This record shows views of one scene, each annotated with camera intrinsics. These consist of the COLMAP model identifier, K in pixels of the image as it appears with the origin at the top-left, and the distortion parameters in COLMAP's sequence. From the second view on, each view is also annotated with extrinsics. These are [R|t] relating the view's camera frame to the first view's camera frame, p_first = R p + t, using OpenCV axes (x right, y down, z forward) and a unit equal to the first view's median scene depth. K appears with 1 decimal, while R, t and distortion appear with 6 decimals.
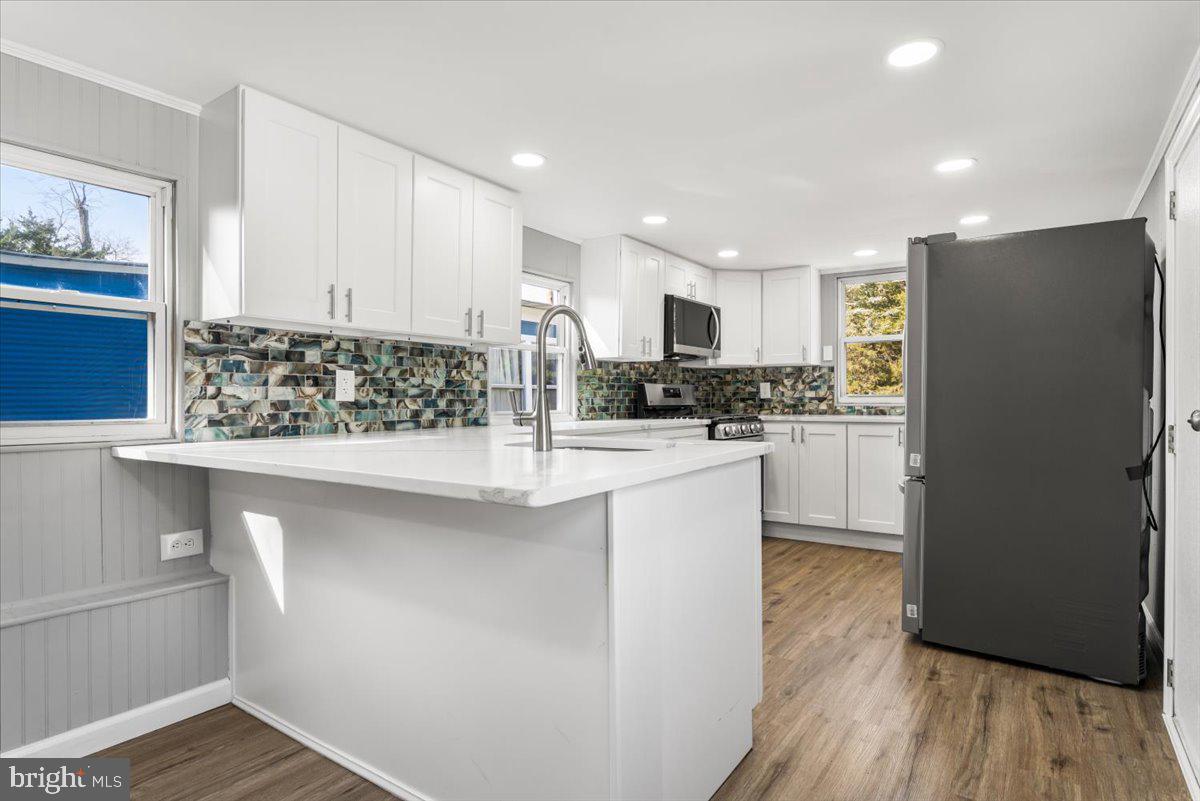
lens RADIAL K [[645.7, 0, 591.9], [0, 645.7, 404.8], [0, 0, 1]] dist [-0.004000, 0.000916]
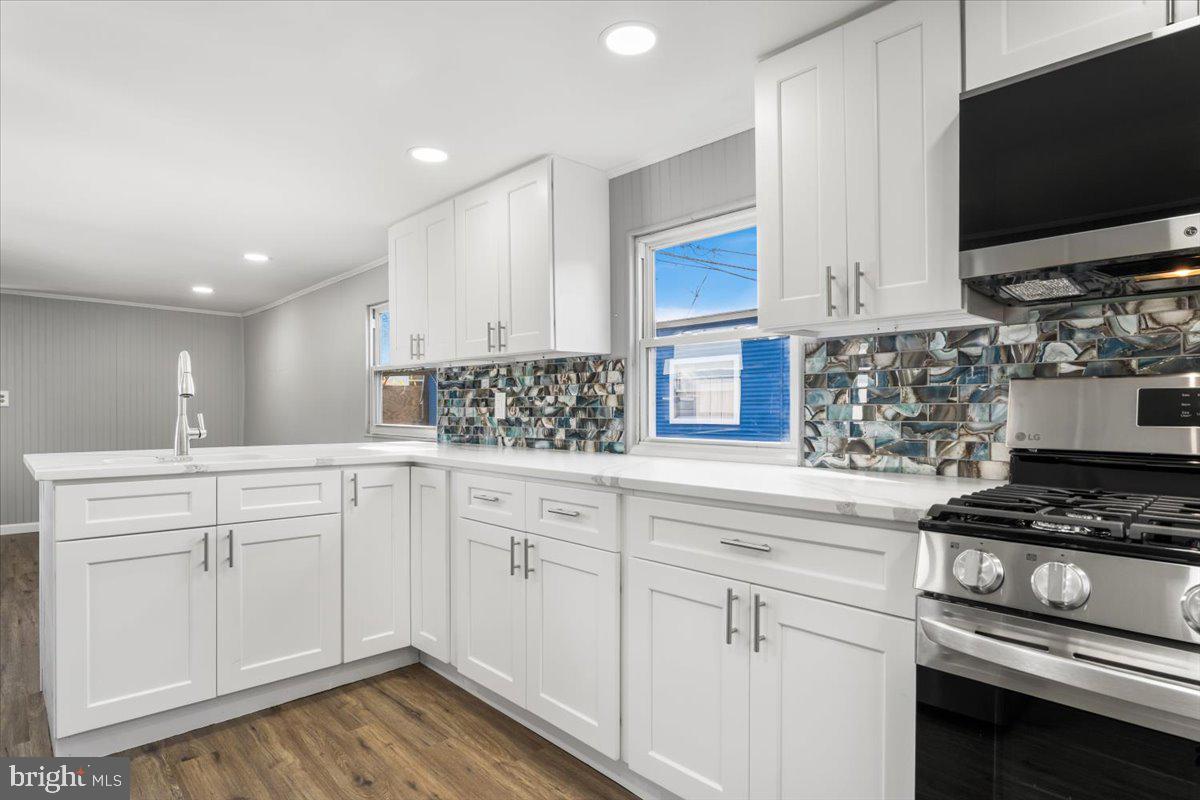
lens RADIAL K [[645.7, 0, 591.9], [0, 645.7, 404.3], [0, 0, 1]] dist [-0.004000, 0.000916]
pose [[-0.207458, -0.005295, -0.978230, 0.479332], [-0.008788, 0.999955, -0.003549, -0.018988], [0.978204, 0.007861, -0.207495, 0.912008]]
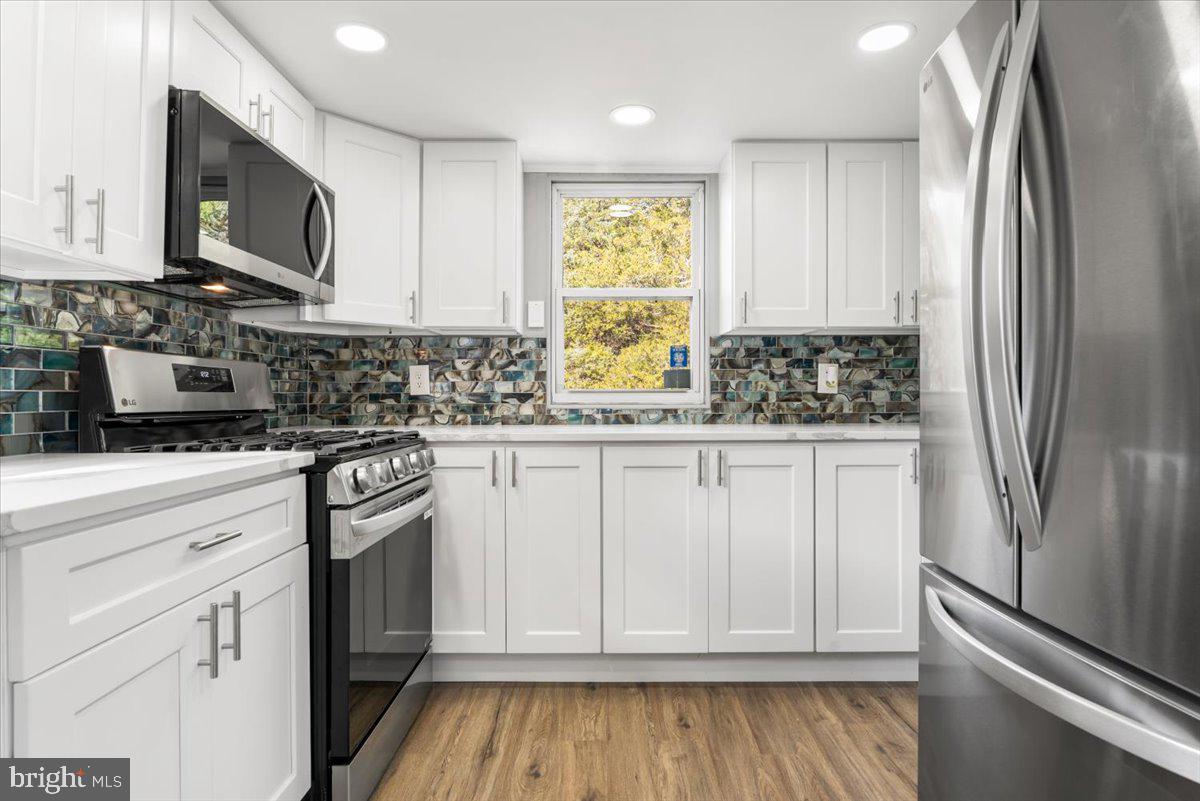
lens RADIAL K [[659.2, 0, 604.8], [0, 659.2, 395.0], [0, 0, 1]] dist [-0.010052, -0.000015]
pose [[0.817858, 0.003267, 0.575410, 0.105511], [0.004622, 0.999914, -0.012247, -0.003373], [-0.575401, 0.012676, 0.817773, 0.605669]]
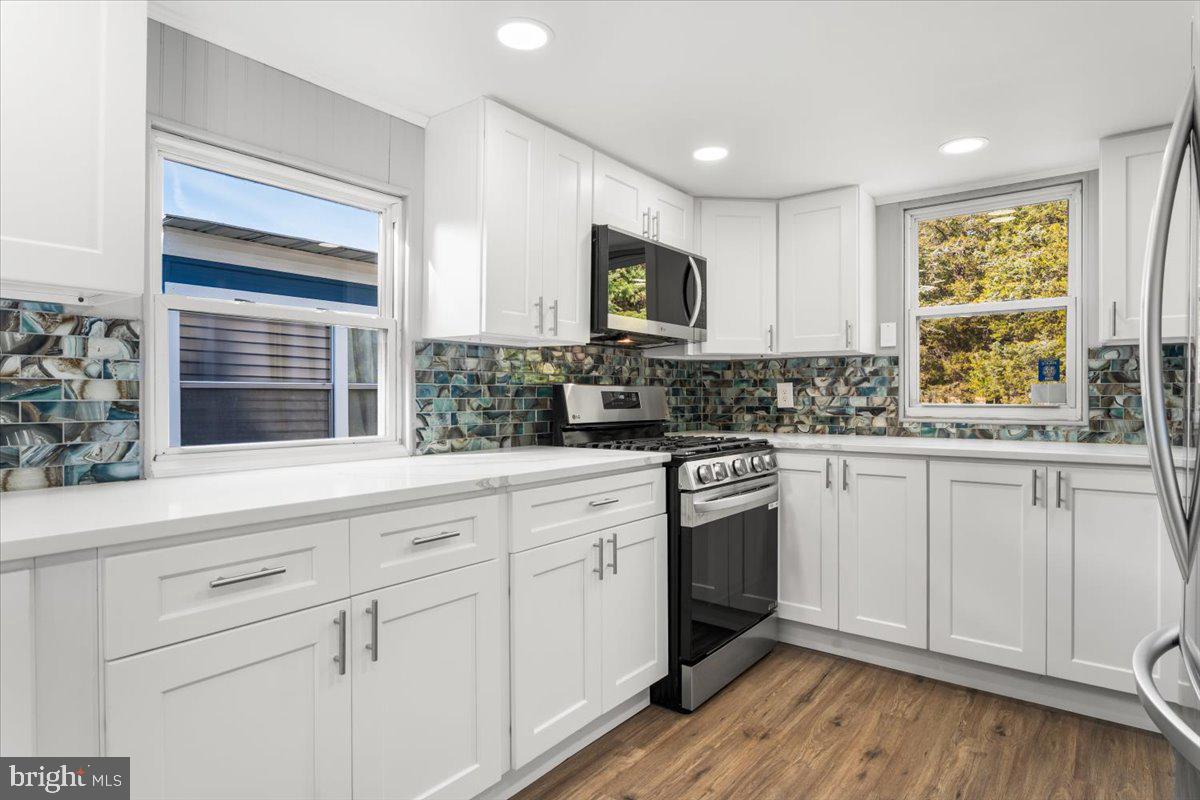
lens RADIAL K [[645.7, 0, 591.9], [0, 645.7, 404.3], [0, 0, 1]] dist [-0.004000, 0.000916]
pose [[0.998385, 0.001877, -0.056776, 0.148239], [-0.001763, 0.999996, 0.002070, -0.018274], [0.056780, -0.001966, 0.998385, 0.459234]]
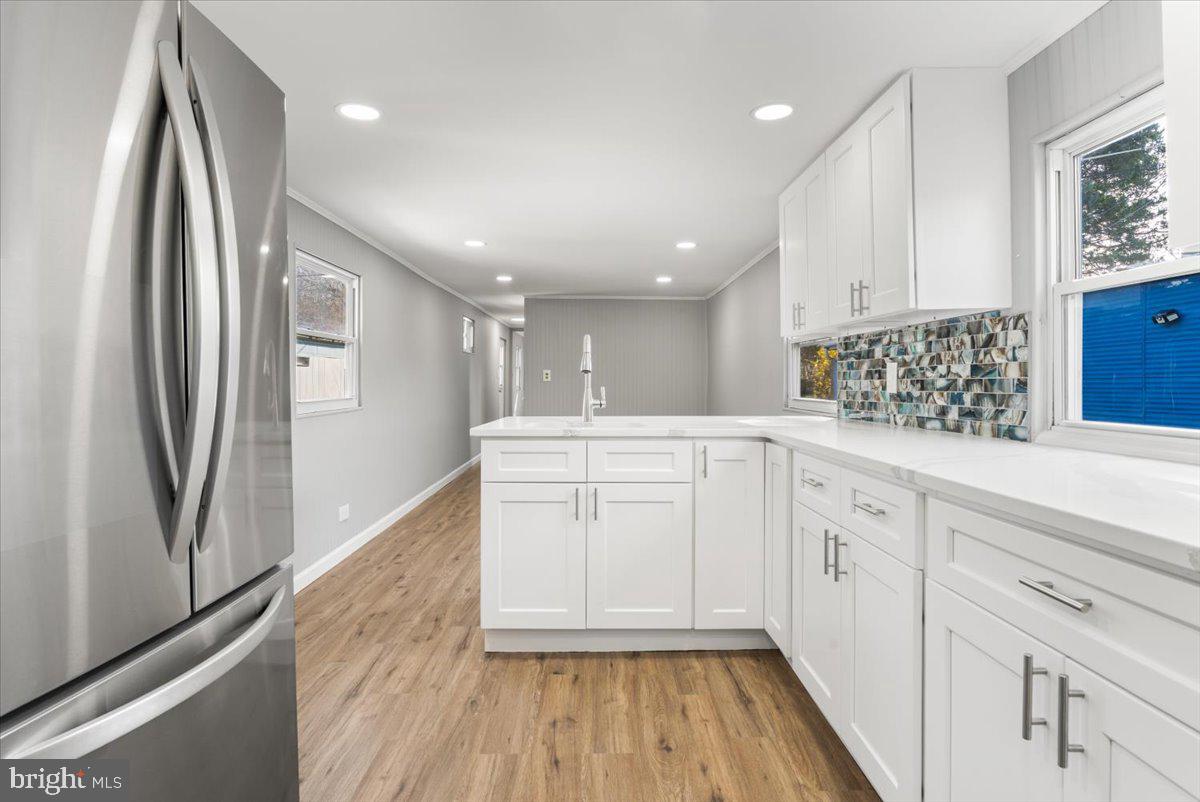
lens RADIAL K [[647.4, 0, 594.0], [0, 647.4, 381.3], [0, 0, 1]] dist [-0.001213, 0.000566]
pose [[-0.816993, 0.003552, -0.576636, 0.380411], [0.000295, 0.999983, 0.005743, -0.019443], [0.576647, 0.004522, -0.816981, 1.010272]]
